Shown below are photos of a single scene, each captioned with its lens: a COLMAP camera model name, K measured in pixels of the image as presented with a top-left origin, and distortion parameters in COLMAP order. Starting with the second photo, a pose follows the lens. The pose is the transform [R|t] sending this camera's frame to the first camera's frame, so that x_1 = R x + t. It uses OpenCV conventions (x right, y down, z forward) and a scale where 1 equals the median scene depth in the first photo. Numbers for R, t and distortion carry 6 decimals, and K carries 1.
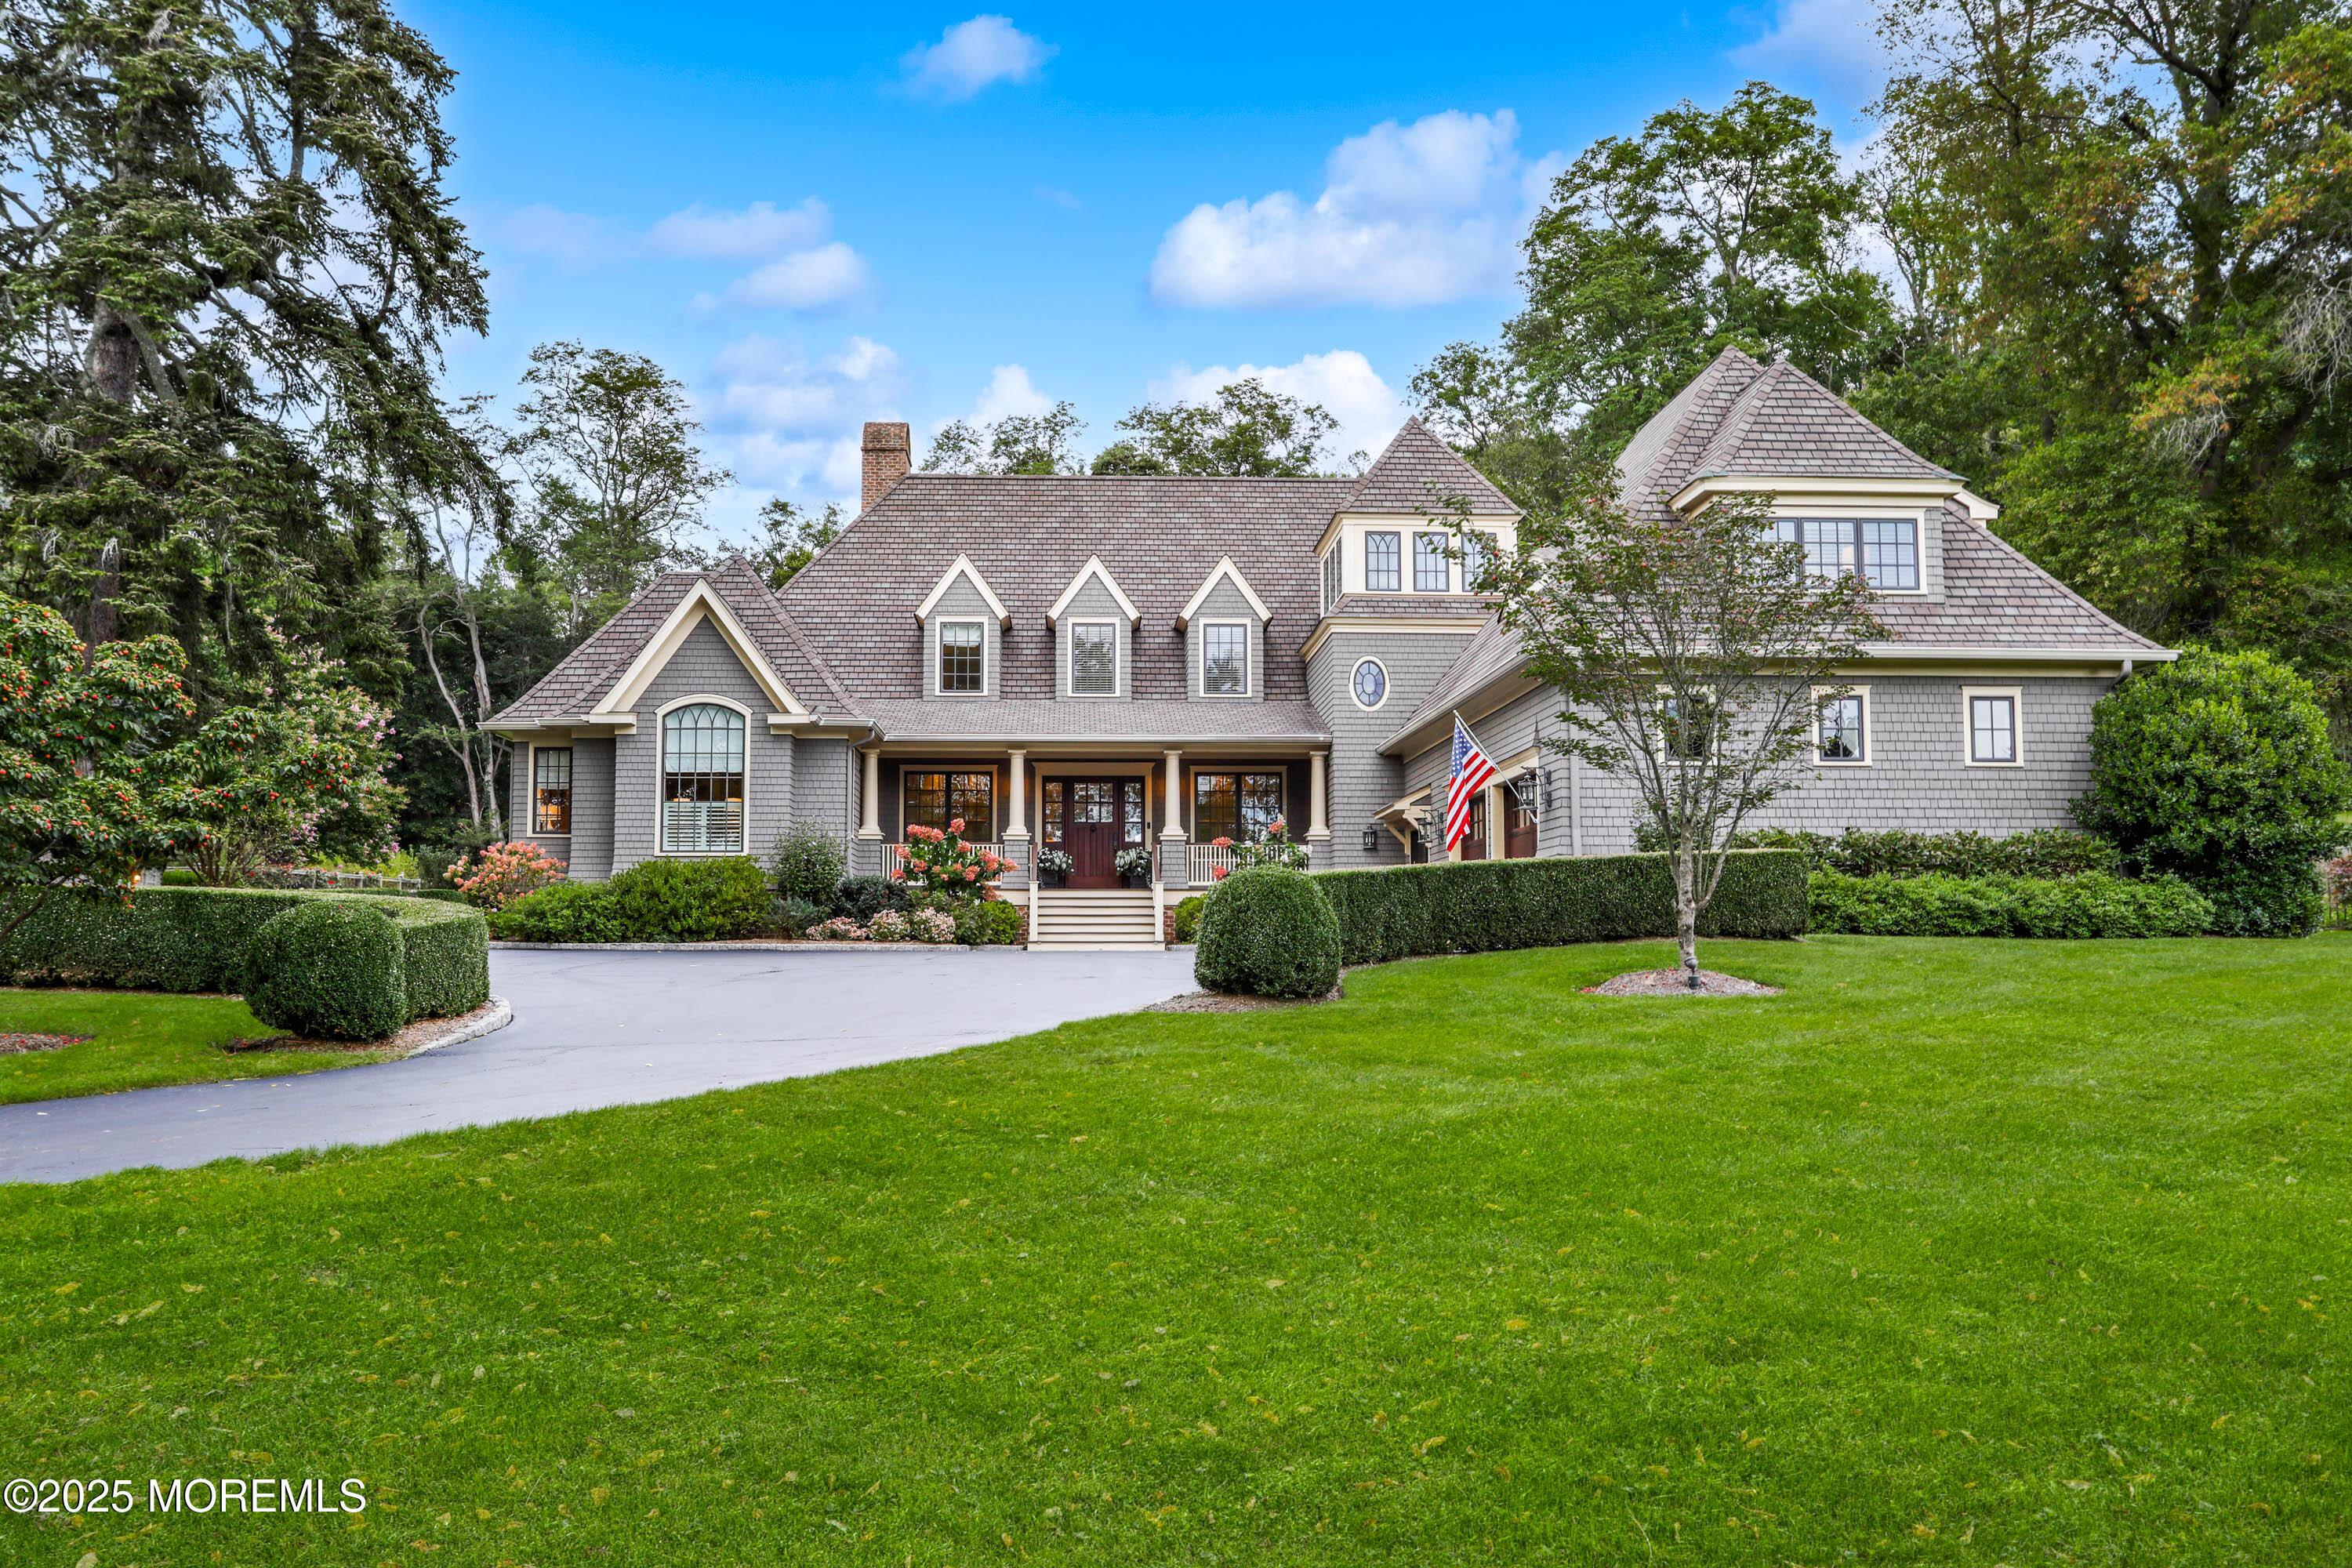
lens RADIAL K [[2035.2, 0, 1171.9], [0, 2035.2, 787.1], [0, 0, 1]] dist [-0.001385, 0.000016]
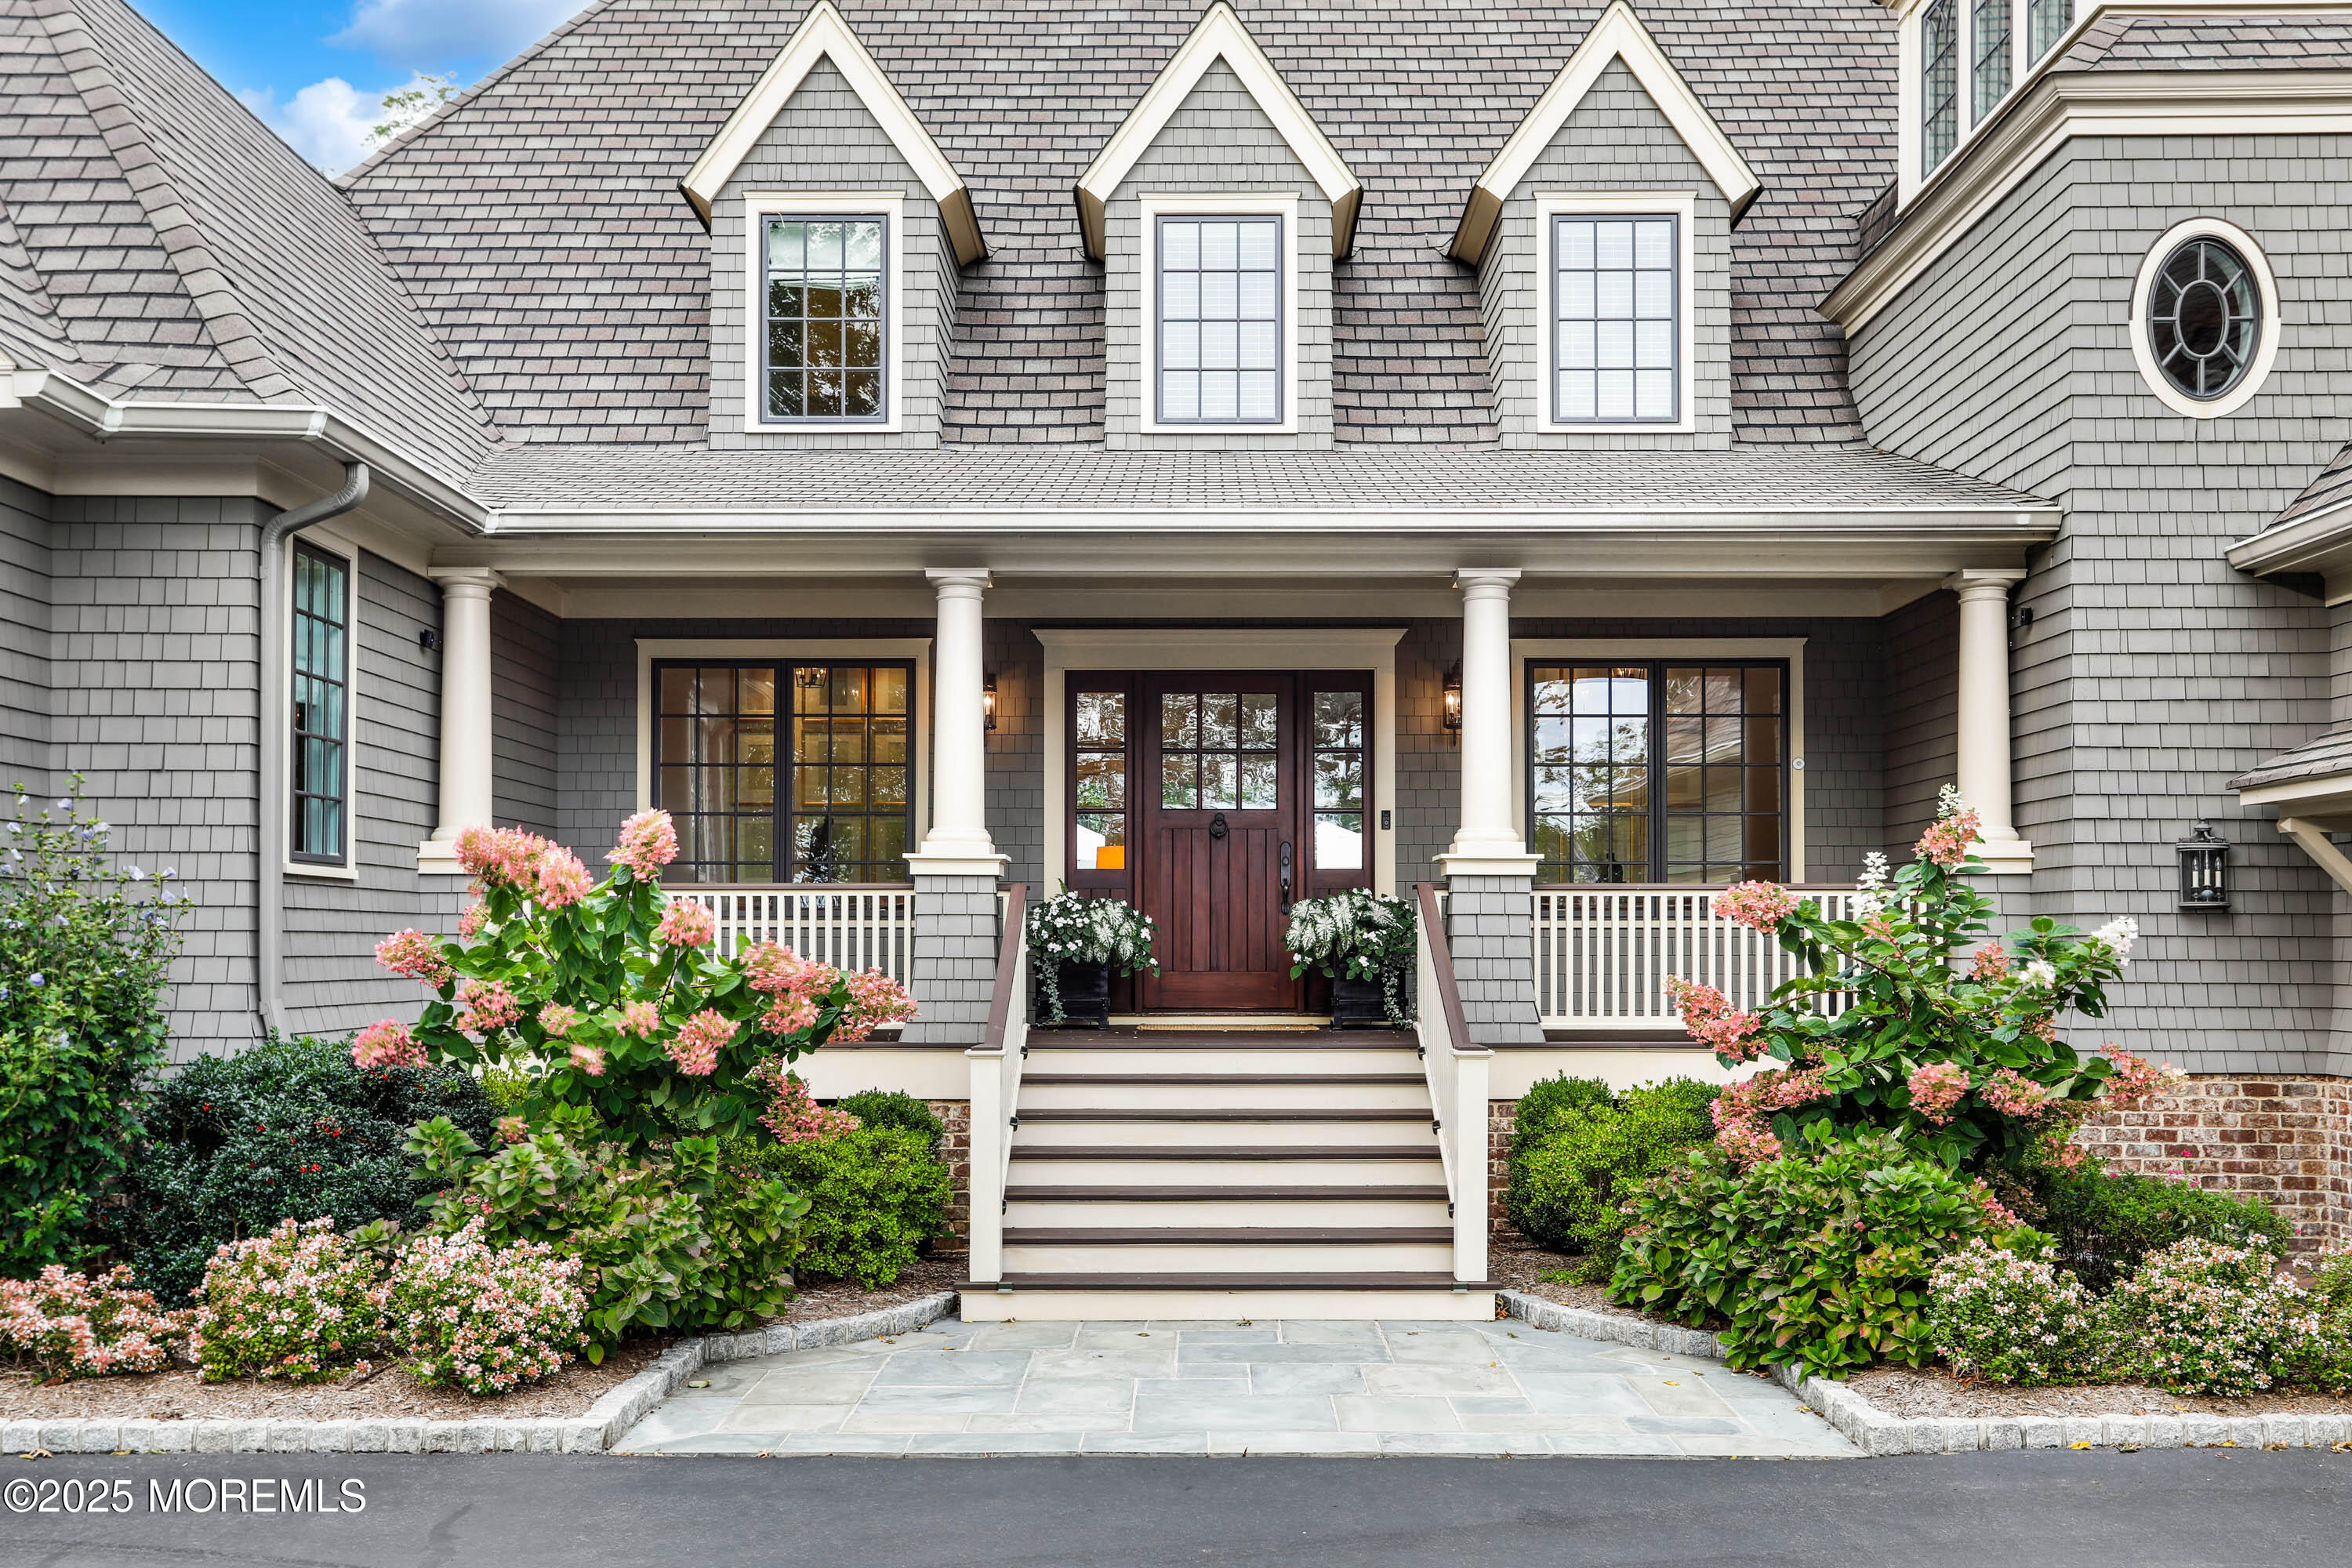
lens RADIAL K [[2237.2, 0, 1173.8], [0, 2237.2, 782.4], [0, 0, 1]] dist [0.001082, 0.000000]
pose [[0.998214, -0.001818, -0.059713, -0.024715], [0.002688, 0.999891, 0.014493, 0.007618], [0.059680, -0.014628, 0.998110, 0.652598]]
